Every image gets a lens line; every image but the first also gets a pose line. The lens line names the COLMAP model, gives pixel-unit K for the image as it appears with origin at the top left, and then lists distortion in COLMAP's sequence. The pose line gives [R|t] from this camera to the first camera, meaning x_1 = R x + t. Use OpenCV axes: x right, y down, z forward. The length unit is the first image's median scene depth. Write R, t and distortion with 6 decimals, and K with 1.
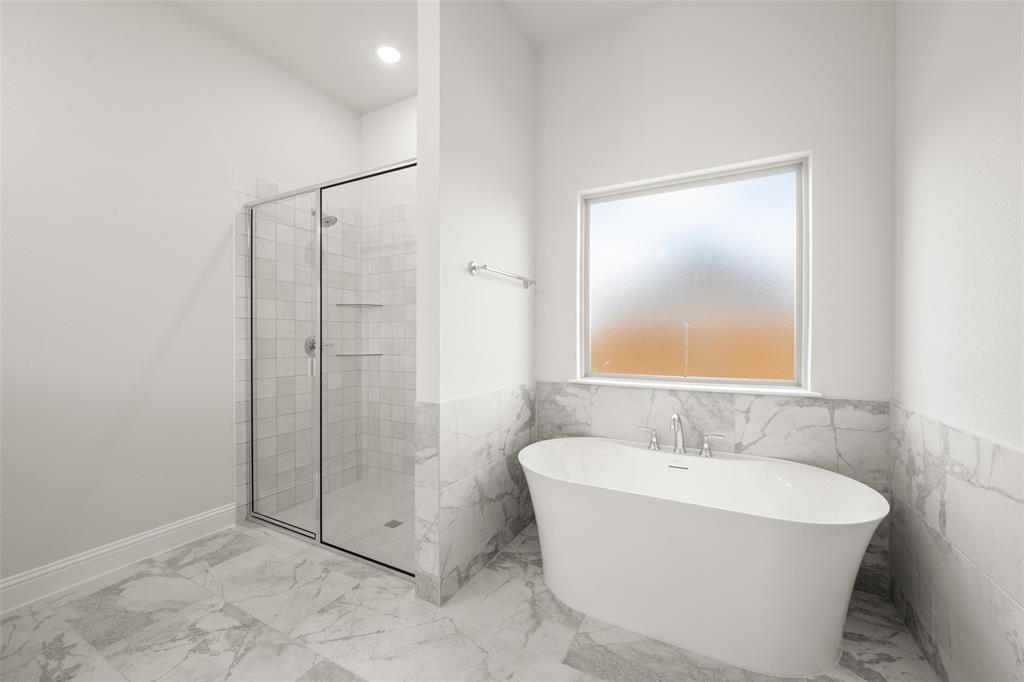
lens RADIAL K [[405.7, 0, 514.4], [0, 405.7, 338.7], [0, 0, 1]] dist [0.001681, -0.000921]
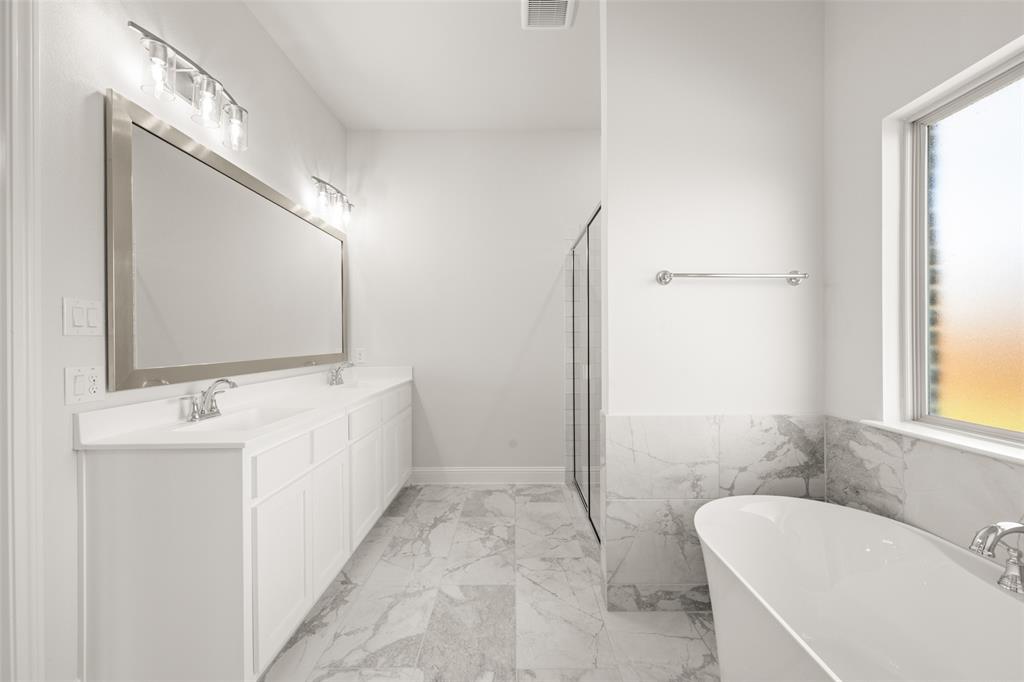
lens RADIAL K [[405.7, 0, 514.6], [0, 405.7, 341.0], [0, 0, 1]] dist [0.001681, -0.000921]
pose [[0.464676, 0.001362, -0.885479, 0.535559], [0.000009, 0.999999, 0.001543, -0.028728], [0.885481, -0.000725, 0.464676, 0.259333]]
